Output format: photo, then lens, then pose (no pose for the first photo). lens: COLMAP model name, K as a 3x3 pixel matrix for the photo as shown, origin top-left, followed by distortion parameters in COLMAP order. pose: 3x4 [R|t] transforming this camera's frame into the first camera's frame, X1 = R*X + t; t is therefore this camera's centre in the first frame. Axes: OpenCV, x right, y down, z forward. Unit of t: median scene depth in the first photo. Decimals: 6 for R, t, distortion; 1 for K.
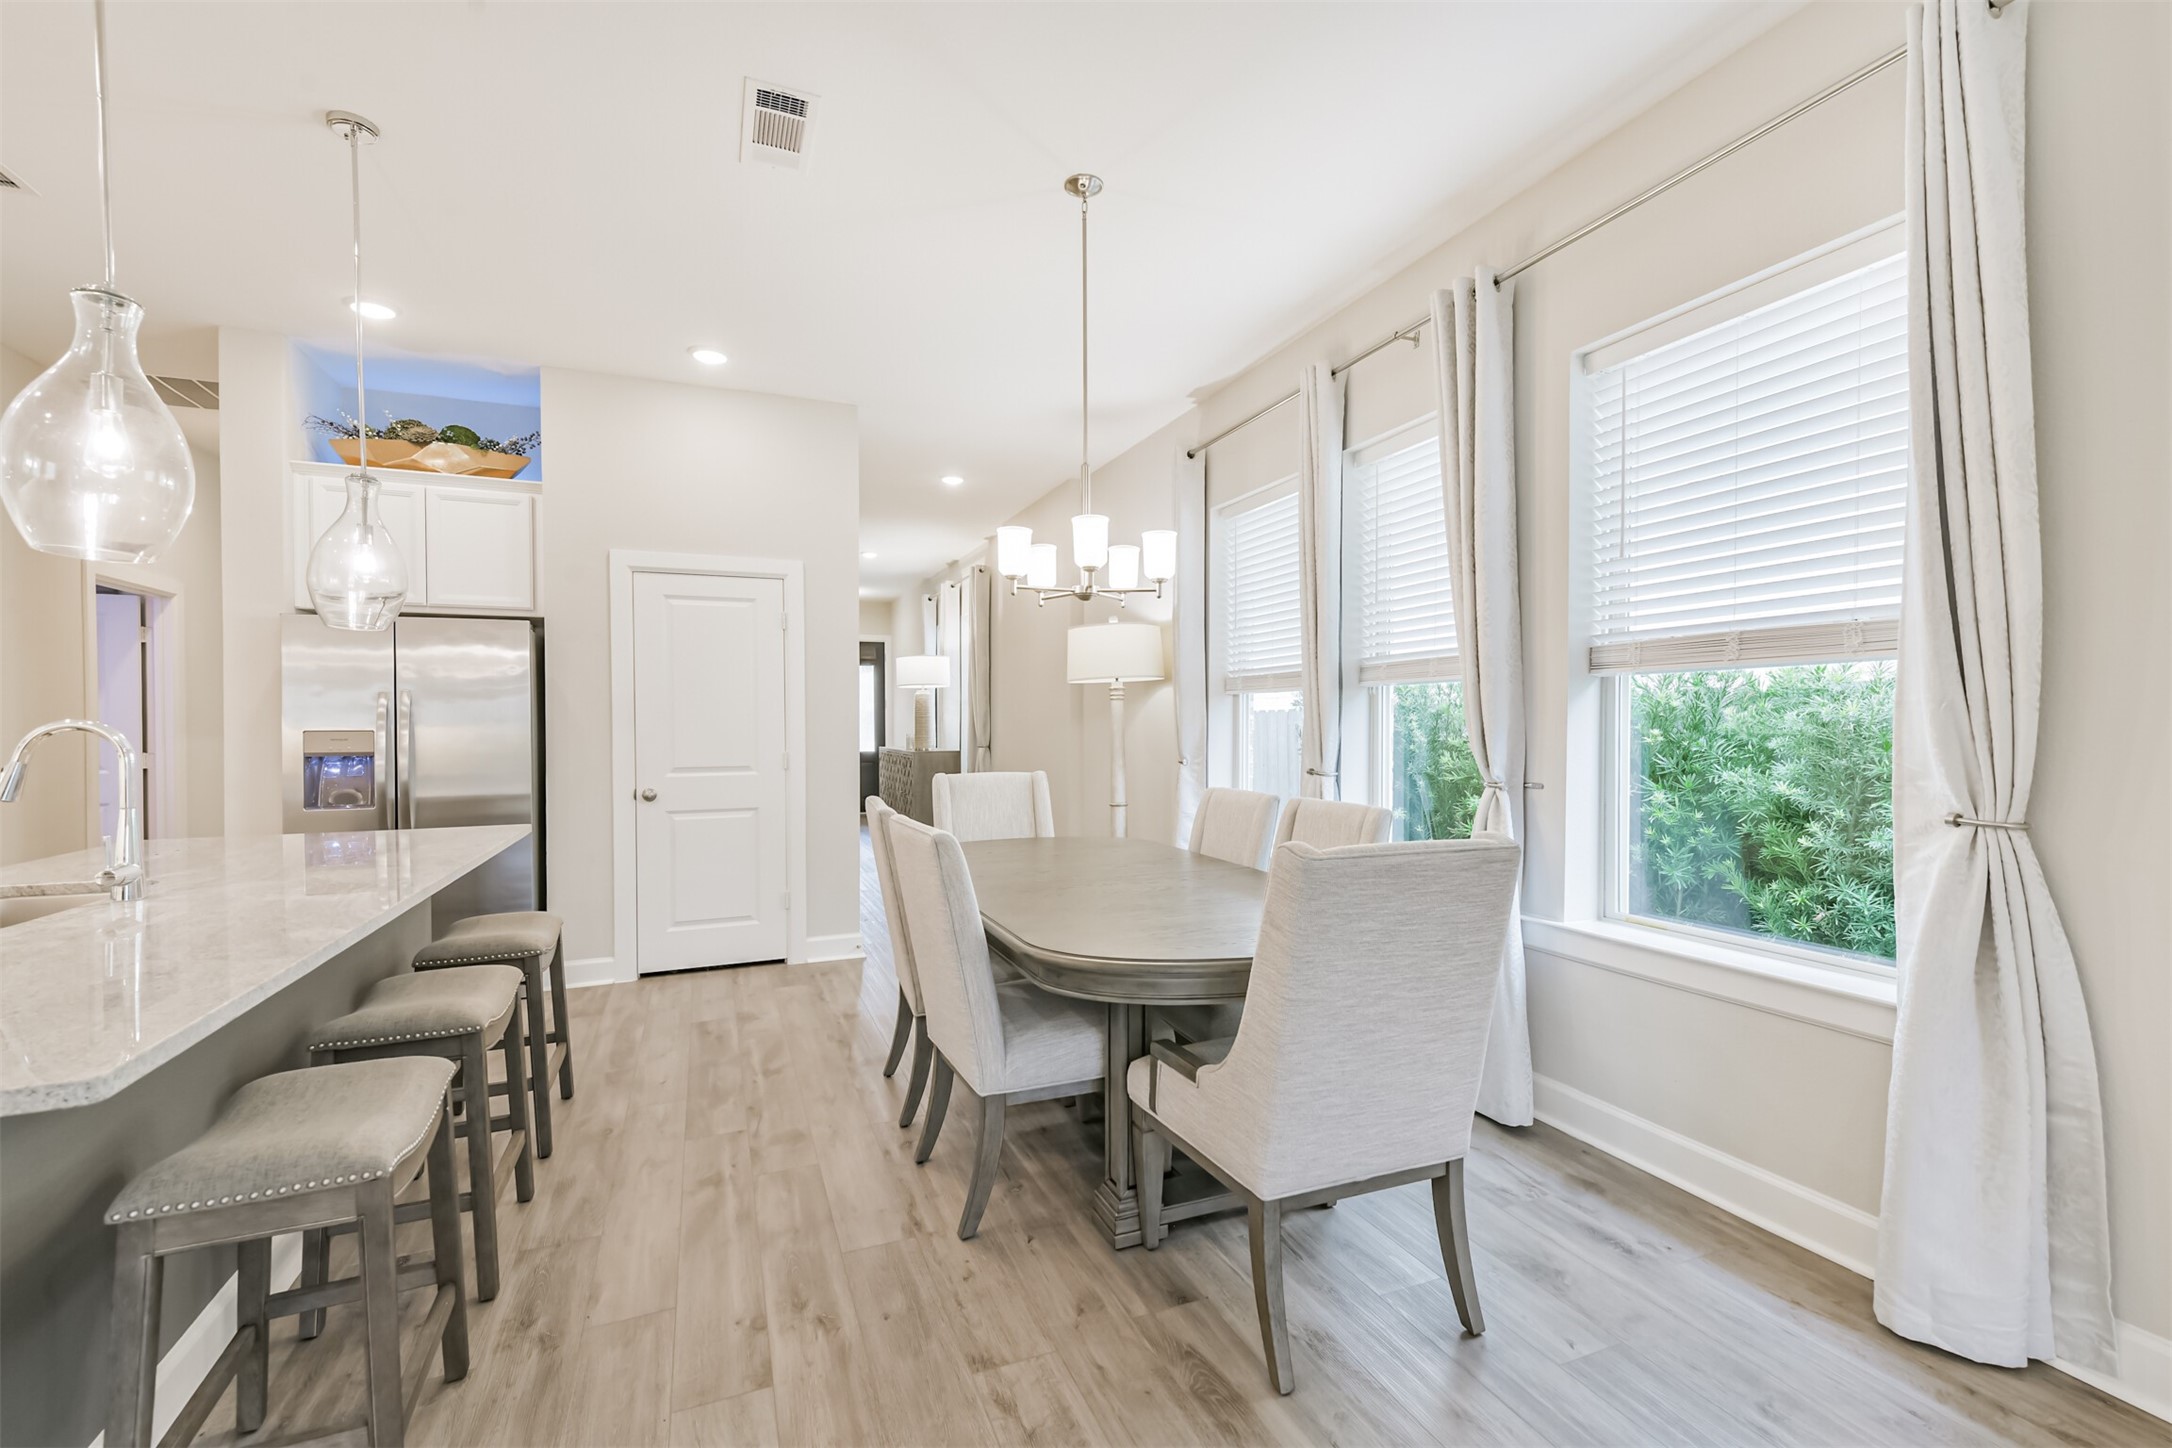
lens RADIAL K [[919.6, 0, 1078.7], [0, 919.6, 731.9], [0, 0, 1]] dist [0.021711, -0.005316]
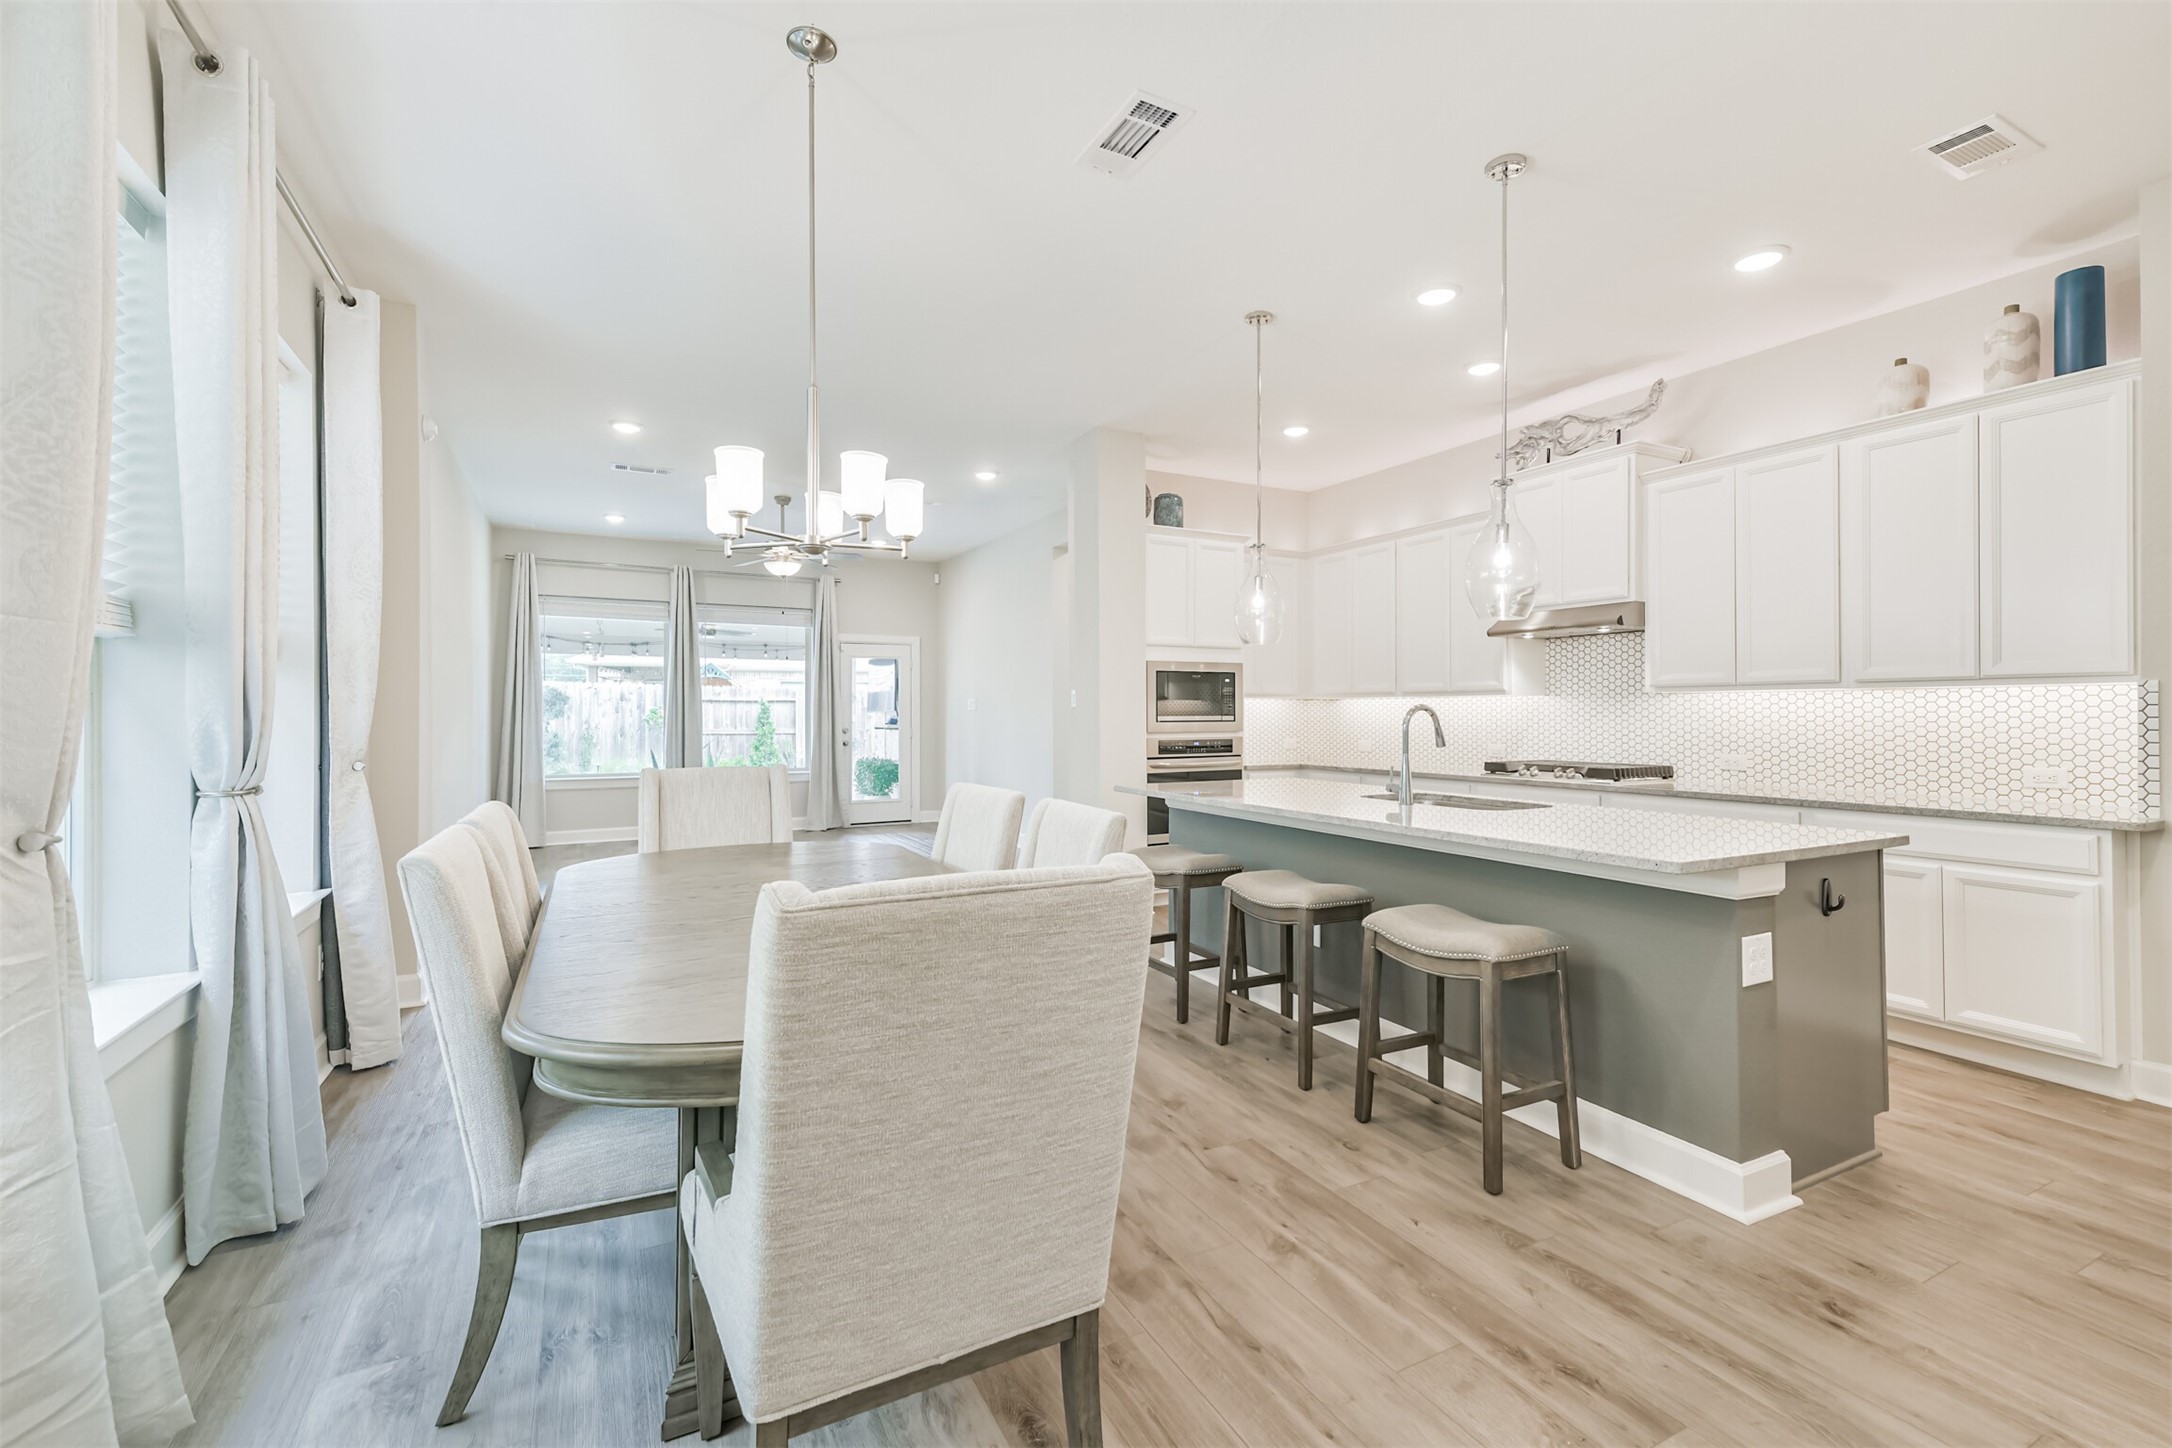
lens RADIAL K [[919.6, 0, 1078.8], [0, 919.6, 703.0], [0, 0, 1]] dist [0.021711, -0.005316]
pose [[-0.995309, 0.006997, -0.096490, -0.100553], [0.006772, 0.999974, 0.002663, -0.012251], [0.096506, 0.001997, -0.995330, 1.271314]]
